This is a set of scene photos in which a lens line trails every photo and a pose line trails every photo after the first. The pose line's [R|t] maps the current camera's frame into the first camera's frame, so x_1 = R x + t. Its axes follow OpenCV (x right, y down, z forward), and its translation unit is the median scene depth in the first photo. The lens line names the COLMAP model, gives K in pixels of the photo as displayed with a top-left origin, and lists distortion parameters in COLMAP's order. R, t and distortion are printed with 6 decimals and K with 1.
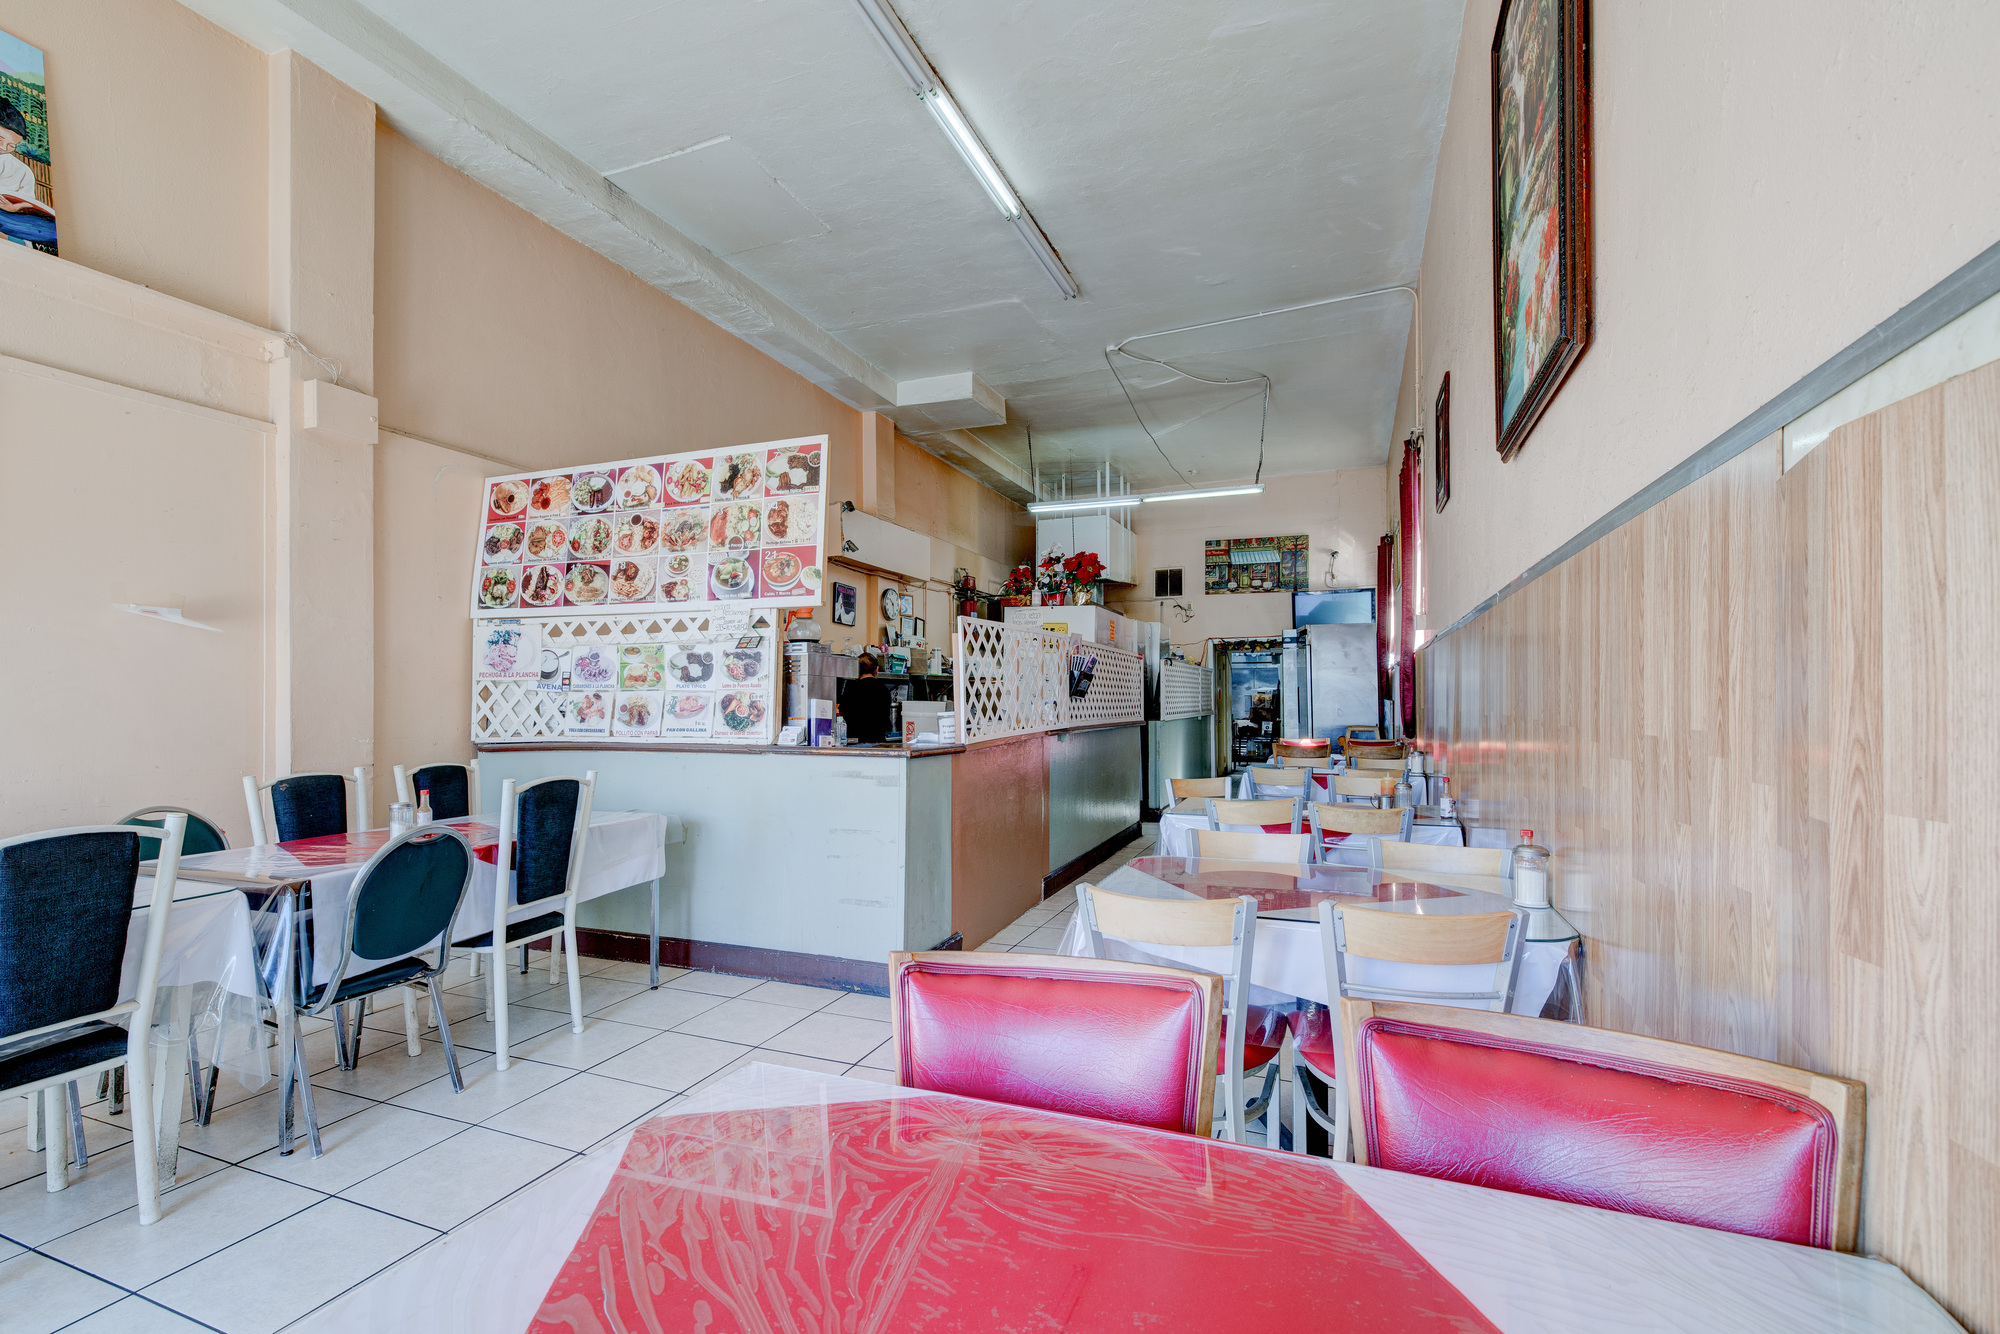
lens RADIAL K [[766.6, 0, 1027.9], [0, 766.6, 700.7], [0, 0, 1]] dist [-0.000456, 0.000003]
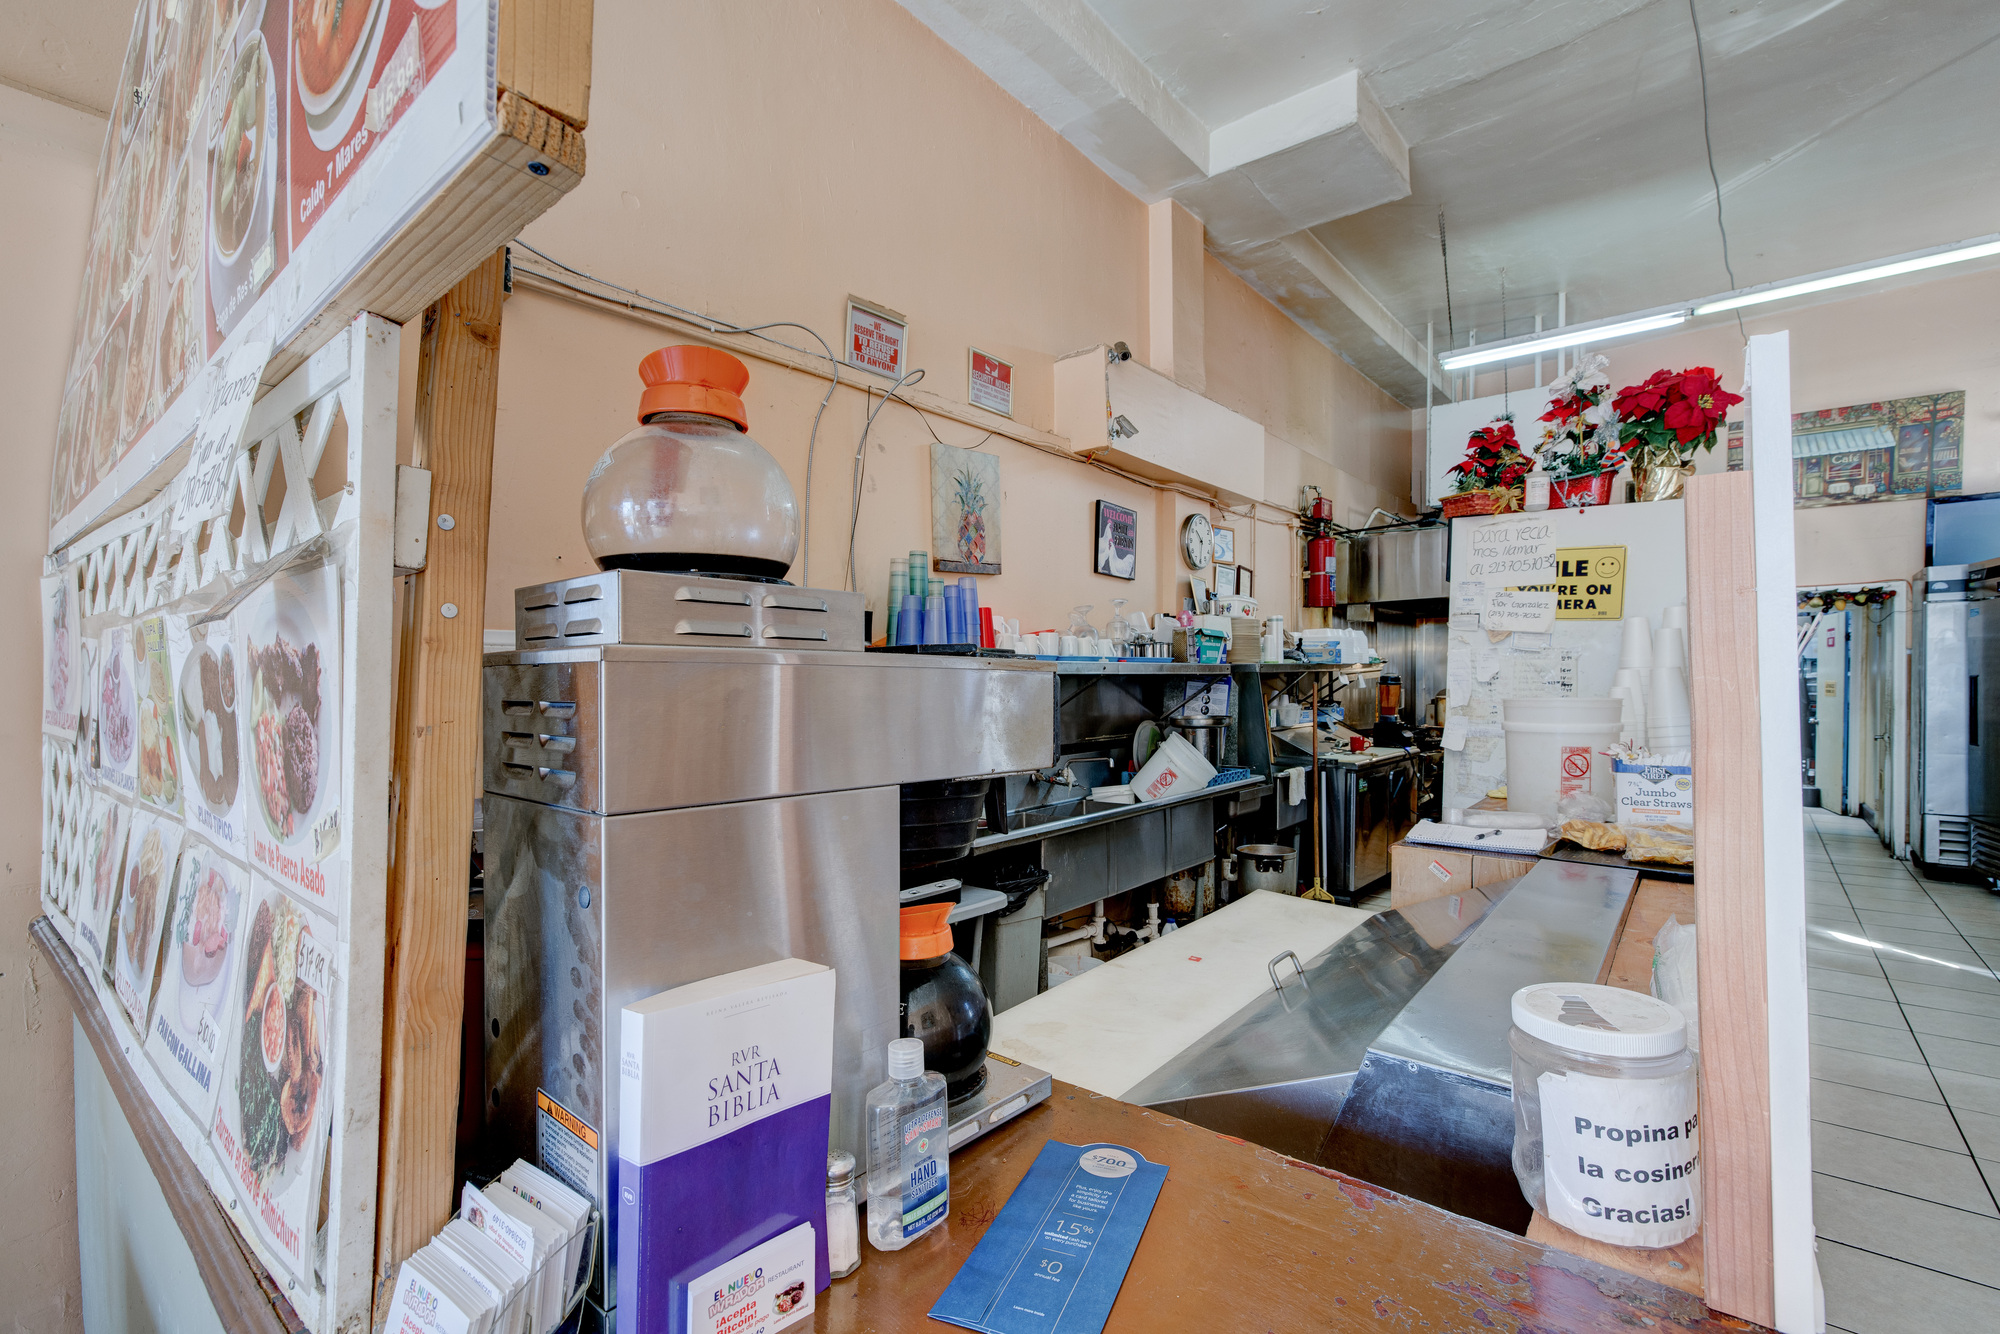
lens RADIAL K [[826.8, 0, 1086.7], [0, 826.8, 699.1], [0, 0, 1]] dist [-0.000096, -0.000220]
pose [[0.953869, 0.004846, -0.300184, -0.152103], [0.003169, 0.999652, 0.026207, -0.051558], [0.300207, -0.025950, 0.953521, 0.810535]]
